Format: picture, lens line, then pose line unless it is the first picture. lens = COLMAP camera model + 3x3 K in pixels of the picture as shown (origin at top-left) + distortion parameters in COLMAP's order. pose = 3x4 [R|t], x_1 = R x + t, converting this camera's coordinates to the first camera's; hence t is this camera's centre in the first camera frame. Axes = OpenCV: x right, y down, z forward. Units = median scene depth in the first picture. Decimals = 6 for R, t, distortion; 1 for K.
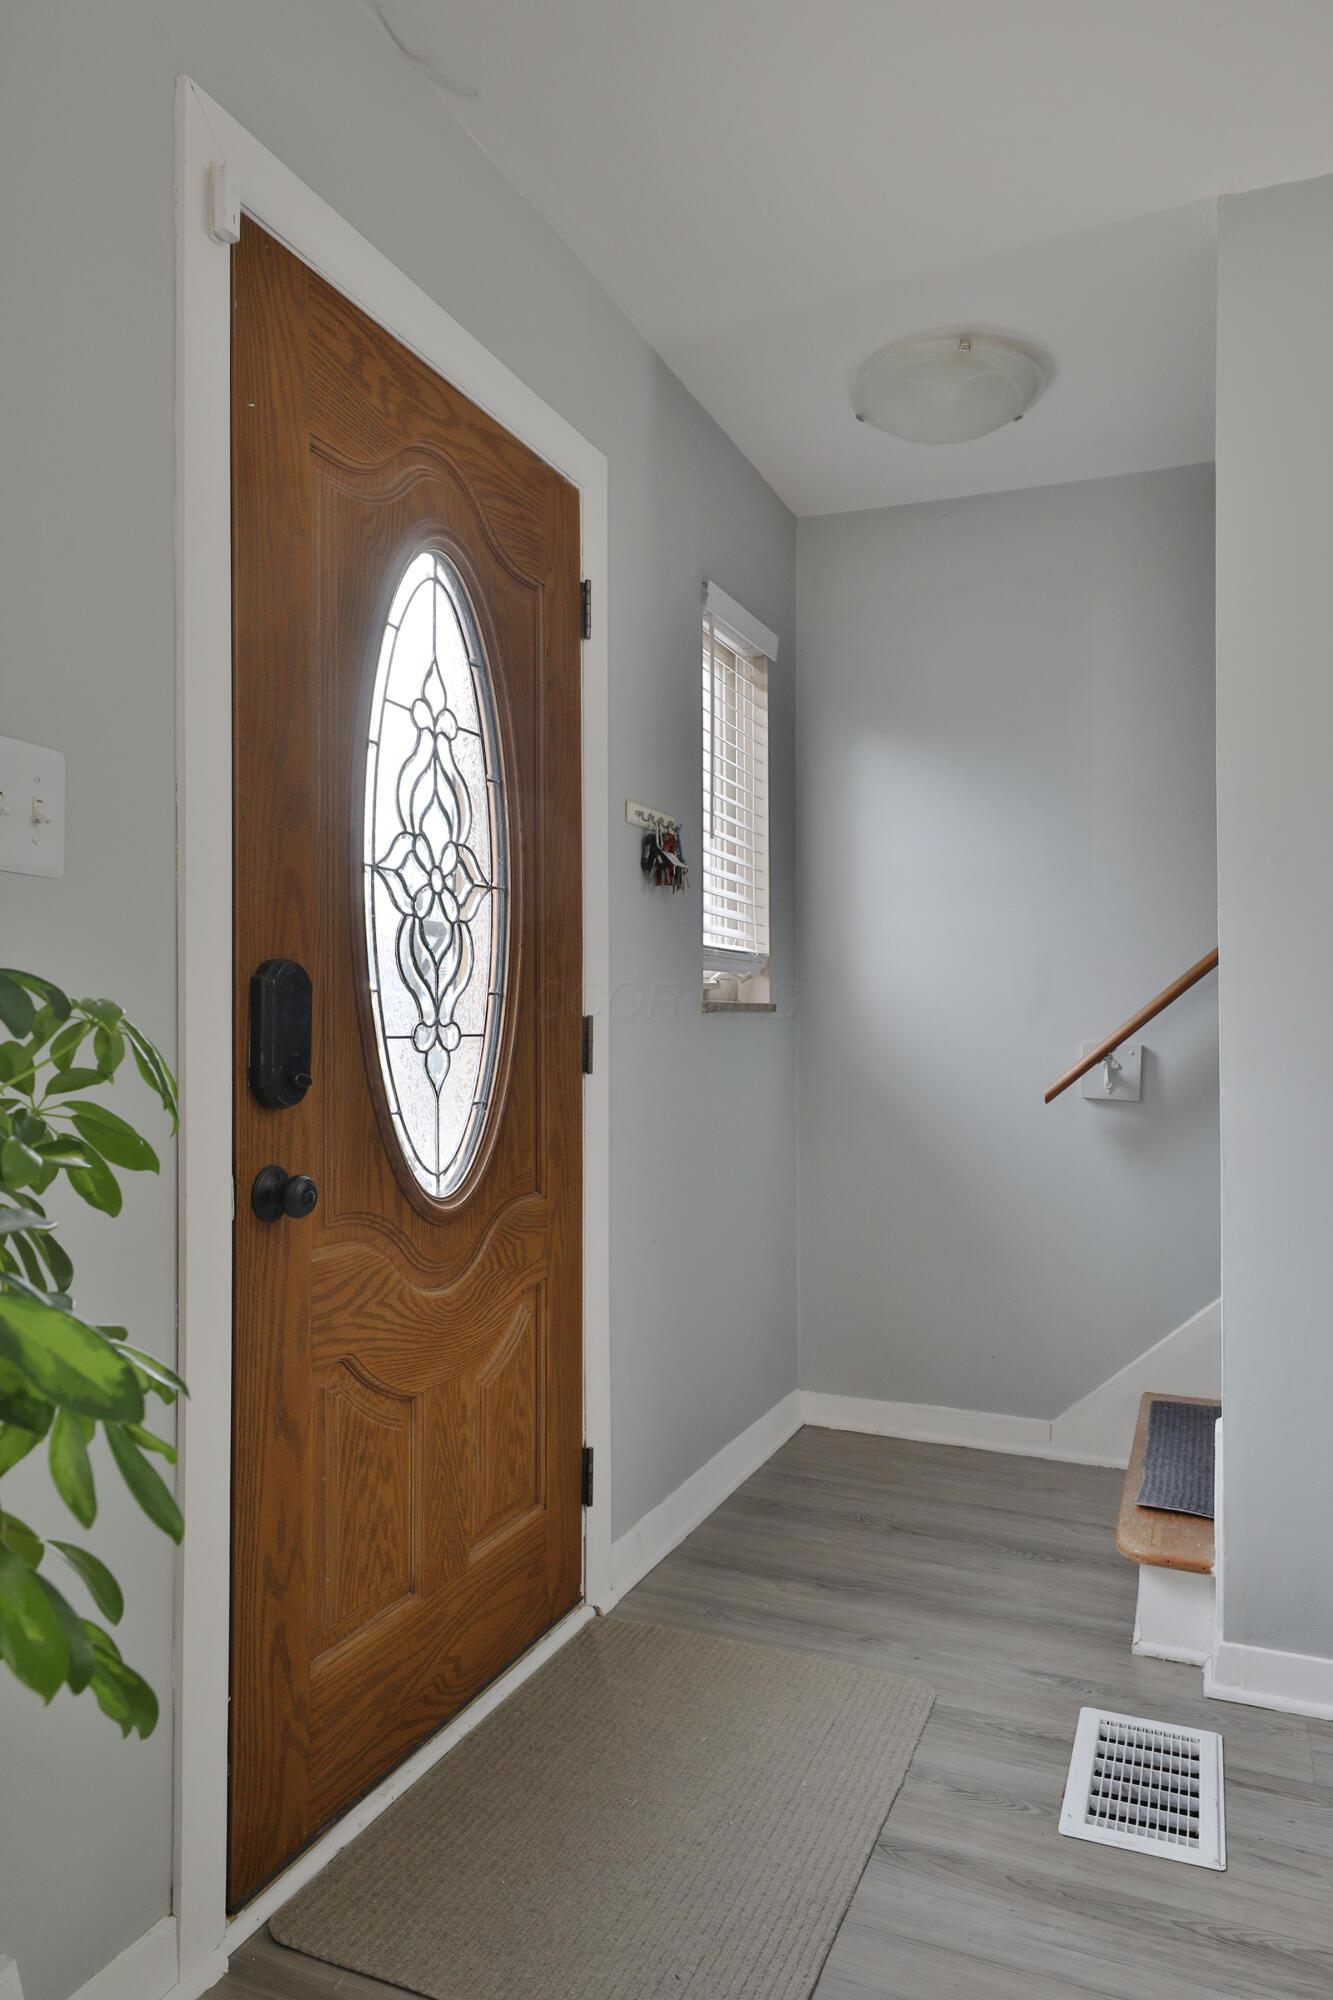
lens RADIAL K [[1353.8, 0, 666.5], [0, 1353.8, 1000.0], [0, 0, 1]] dist [-0.028936, -0.001683]
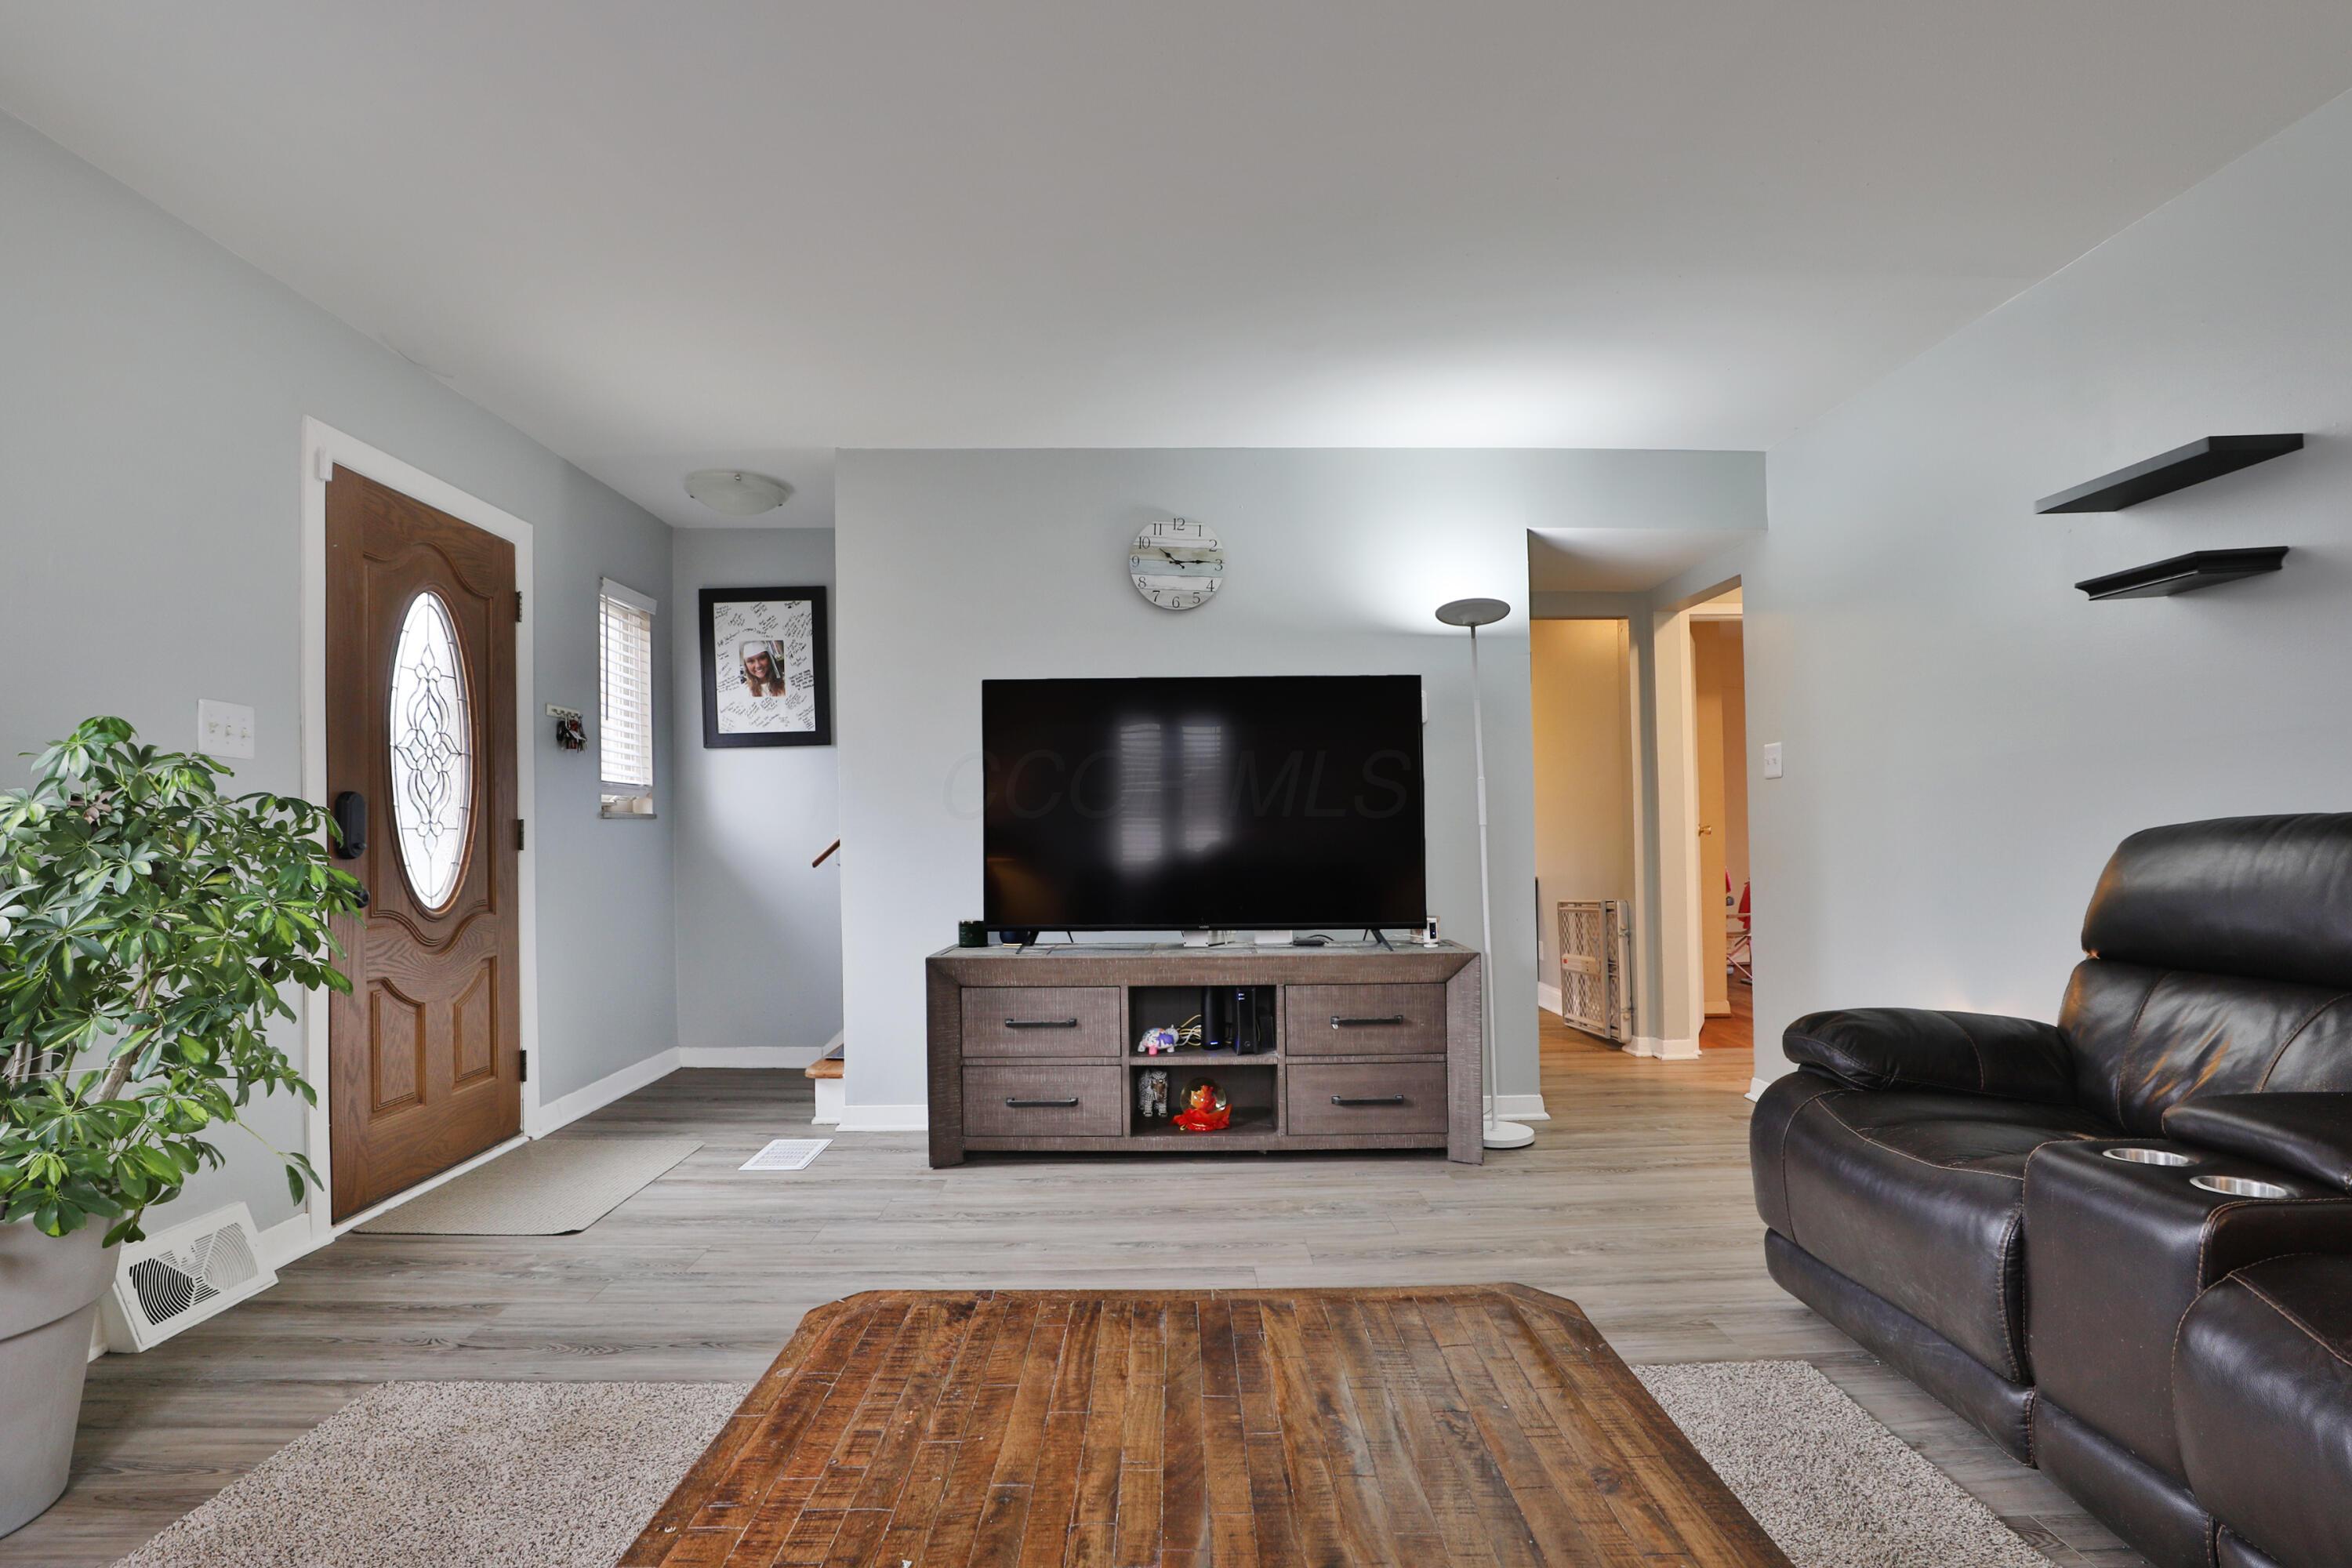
lens RADIAL K [[1143.4, 0, 1186.8], [0, 1143.4, 793.8], [0, 0, 1]] dist [-0.023648, 0.000905]
pose [[0.907479, -0.007221, 0.420035, 0.125238], [0.015947, 0.999724, -0.017267, 0.018863], [-0.419795, 0.022368, 0.907343, -0.861312]]
